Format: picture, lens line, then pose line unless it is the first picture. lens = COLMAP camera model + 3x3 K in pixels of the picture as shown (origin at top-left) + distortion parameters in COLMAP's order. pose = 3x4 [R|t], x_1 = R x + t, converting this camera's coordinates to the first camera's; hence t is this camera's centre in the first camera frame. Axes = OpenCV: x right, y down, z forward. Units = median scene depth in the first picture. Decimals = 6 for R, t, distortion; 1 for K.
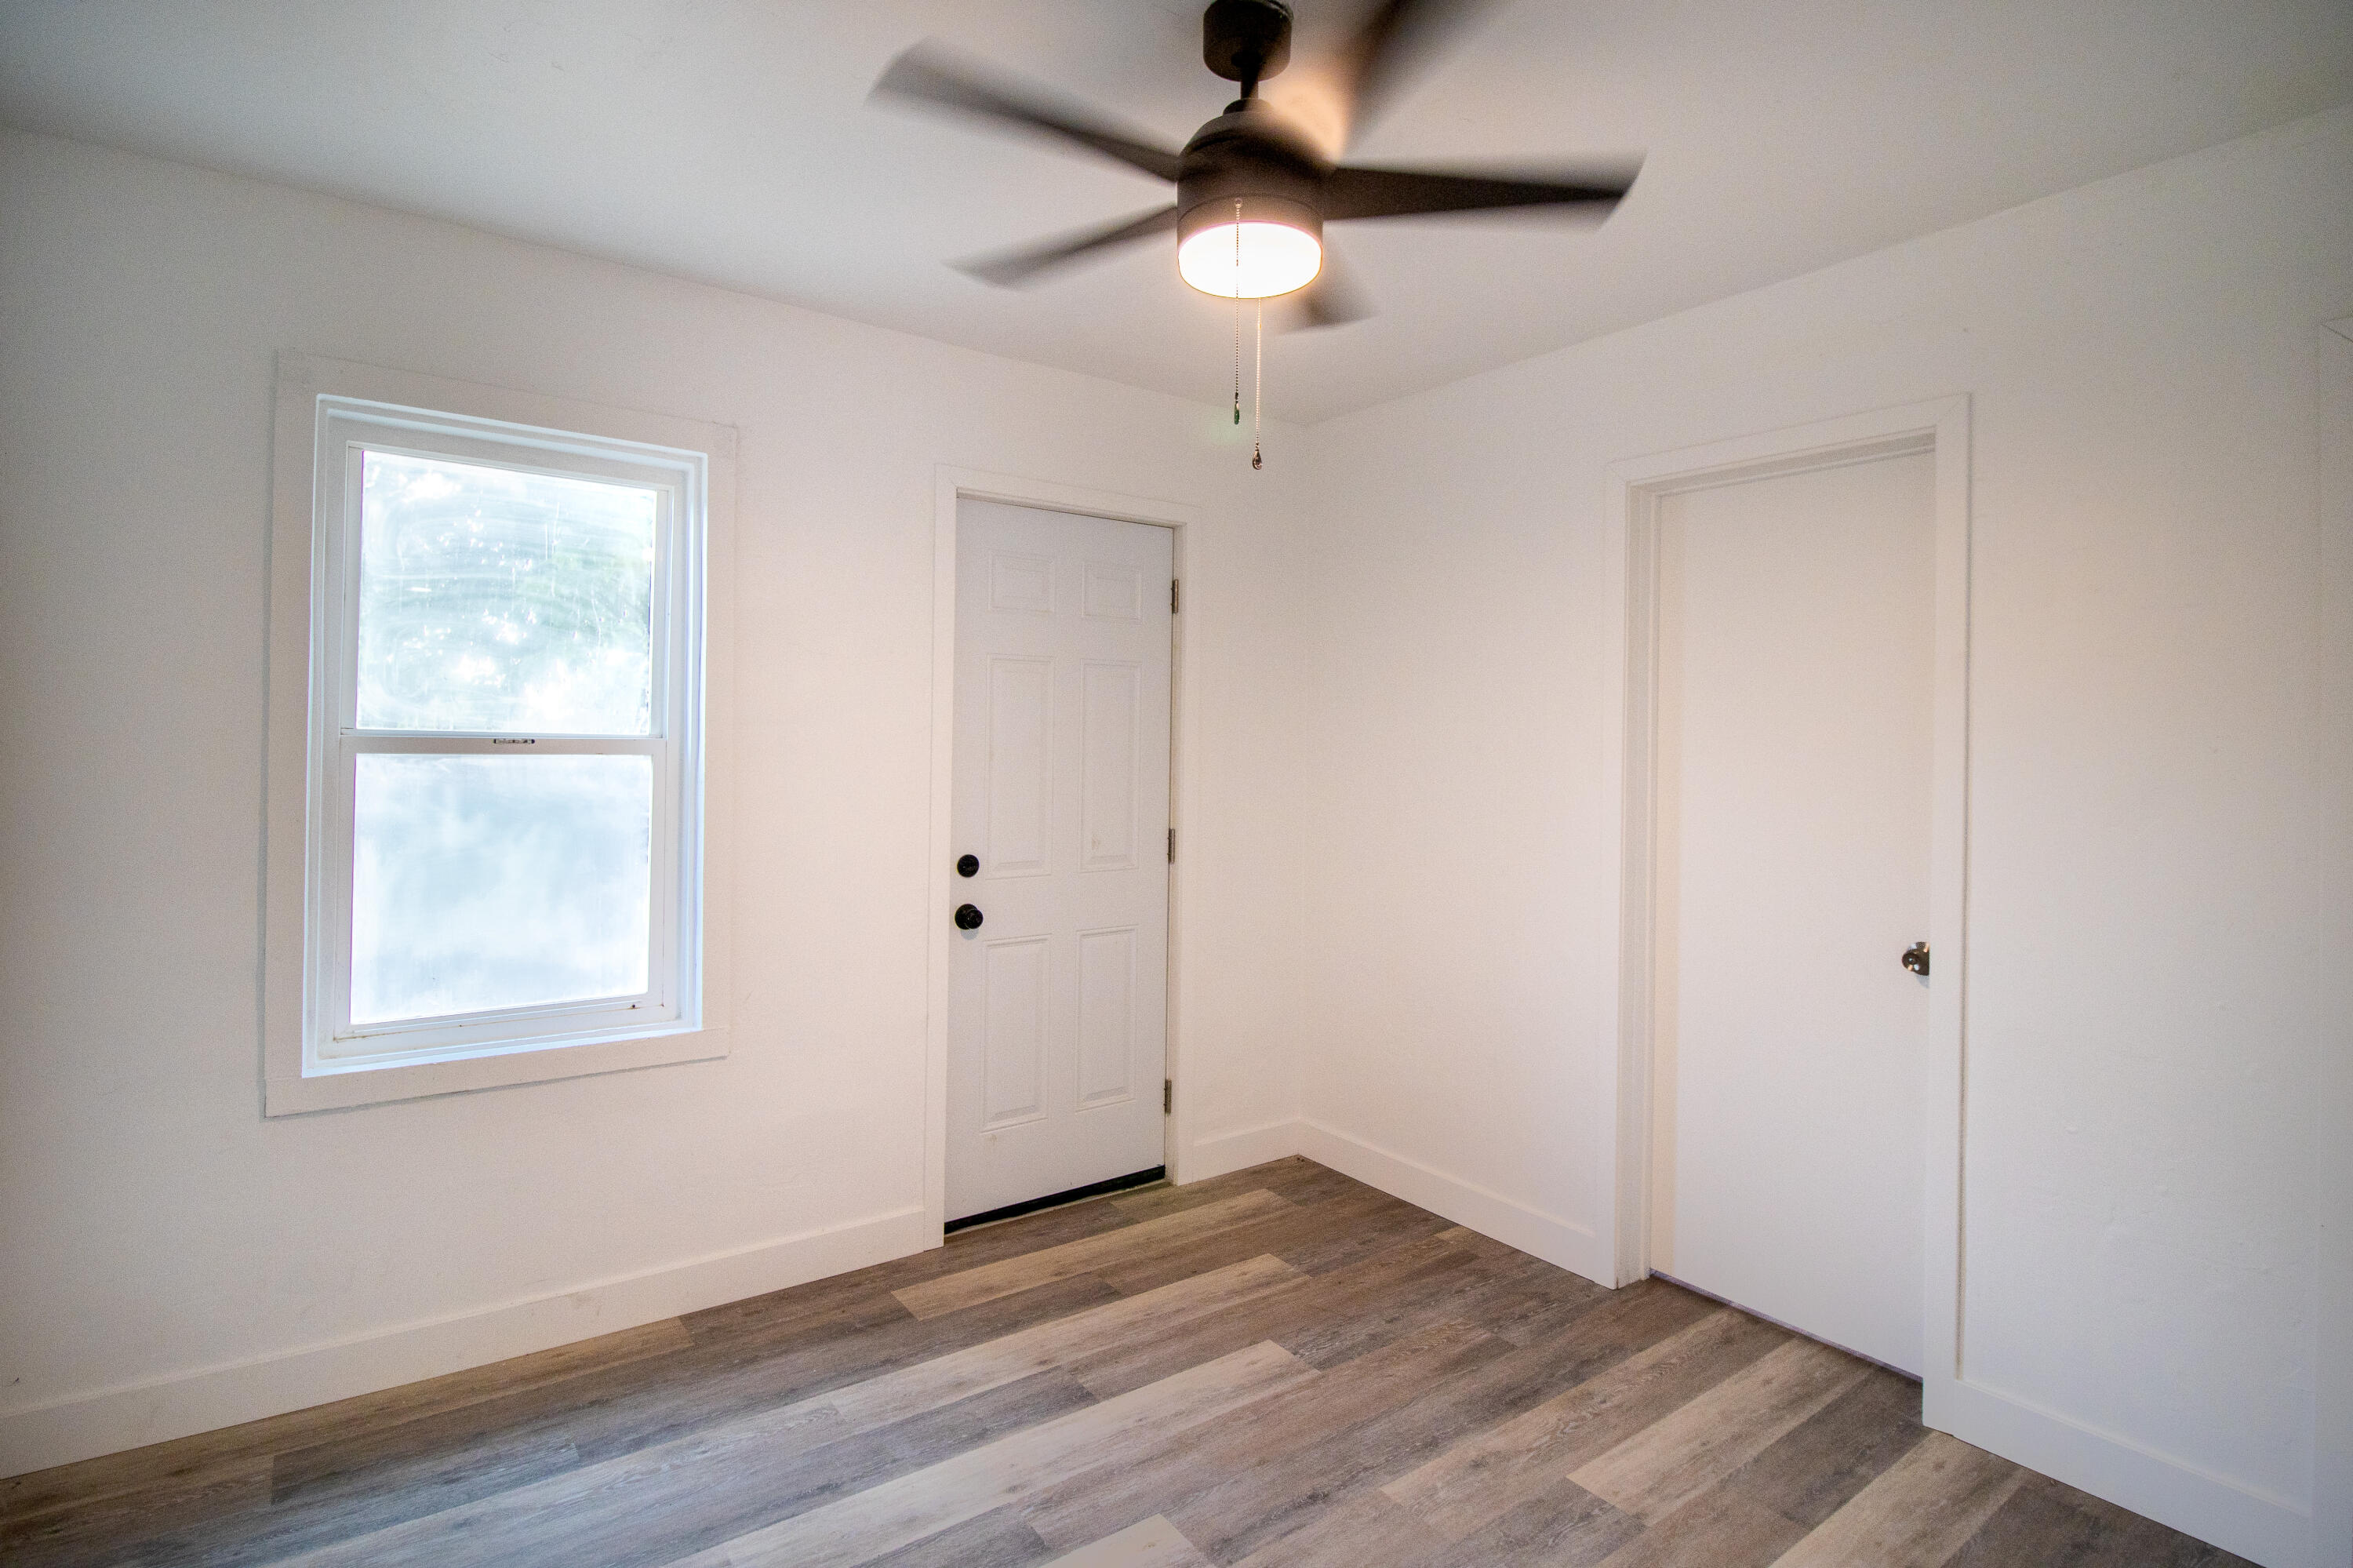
lens RADIAL K [[1152.5, 0, 1163.3], [0, 1152.5, 775.8], [0, 0, 1]] dist [0.001501, -0.013377]
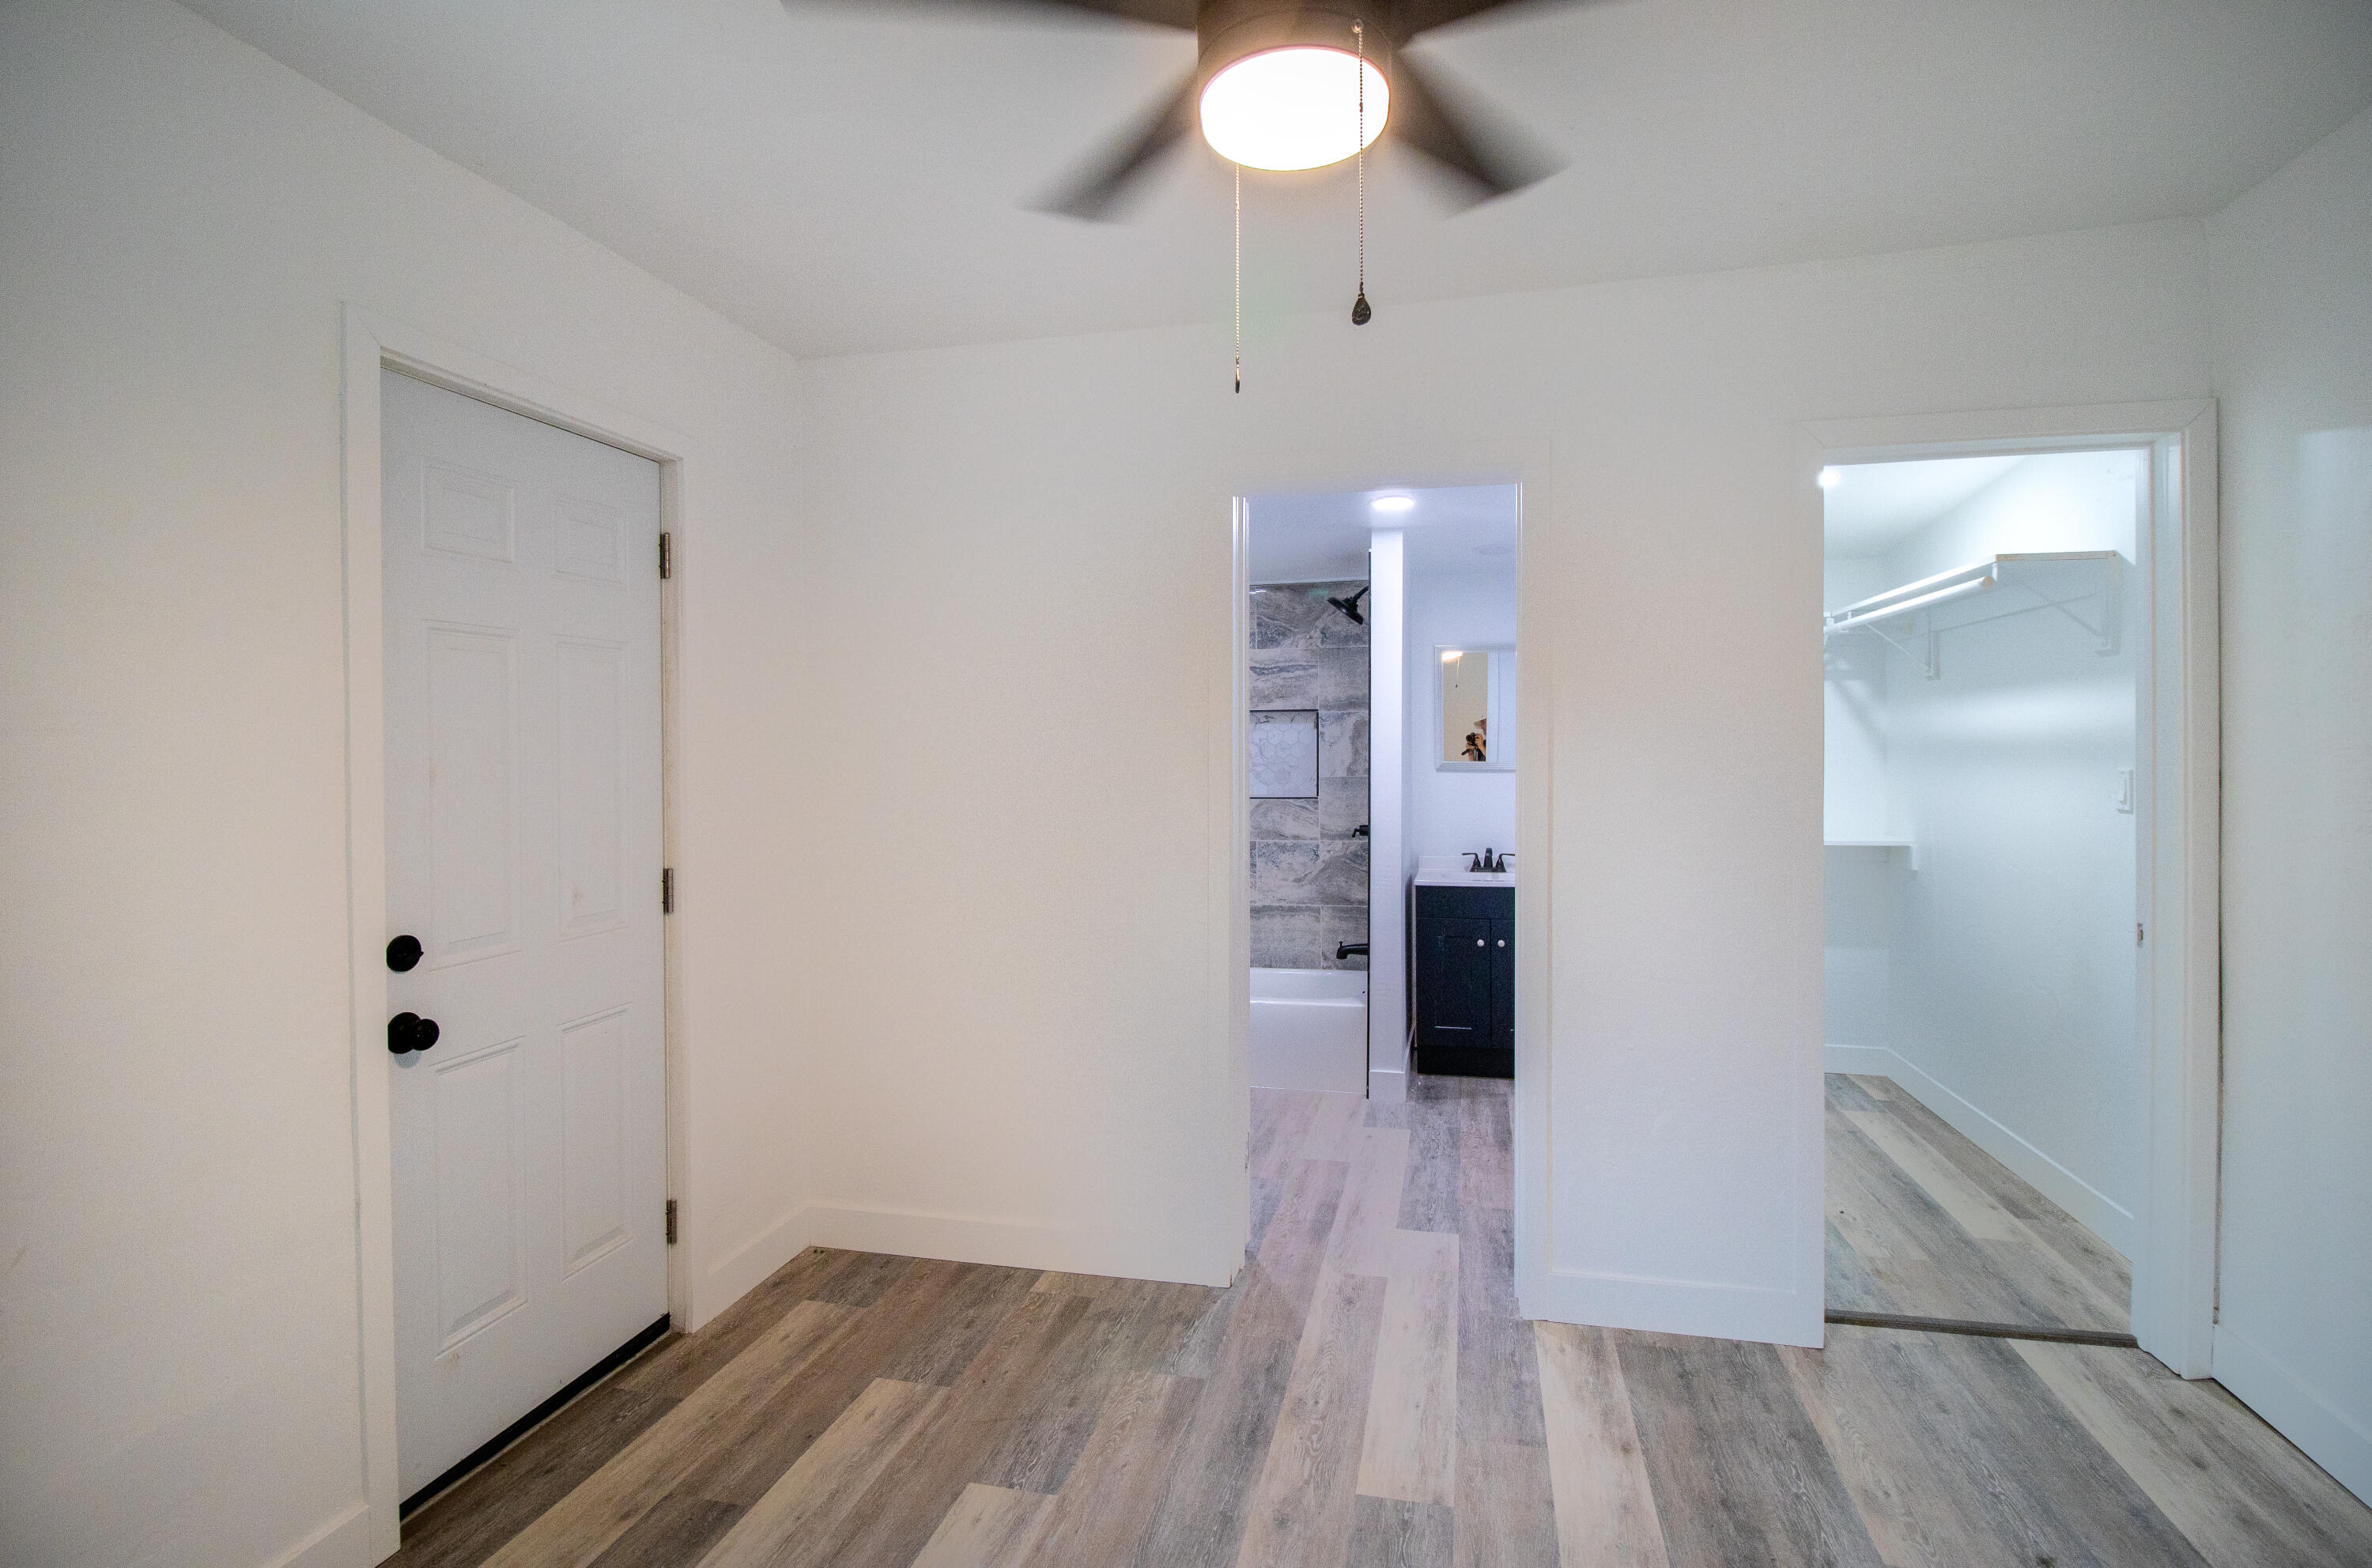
lens RADIAL K [[1177.6, 0, 1189.6], [0, 1177.6, 798.7], [0, 0, 1]] dist [-0.009072, -0.001393]
pose [[0.764504, -0.051491, 0.642559, -0.256159], [0.039339, 0.998673, 0.033222, -0.012203], [-0.643418, -0.000121, 0.765515, 0.229887]]
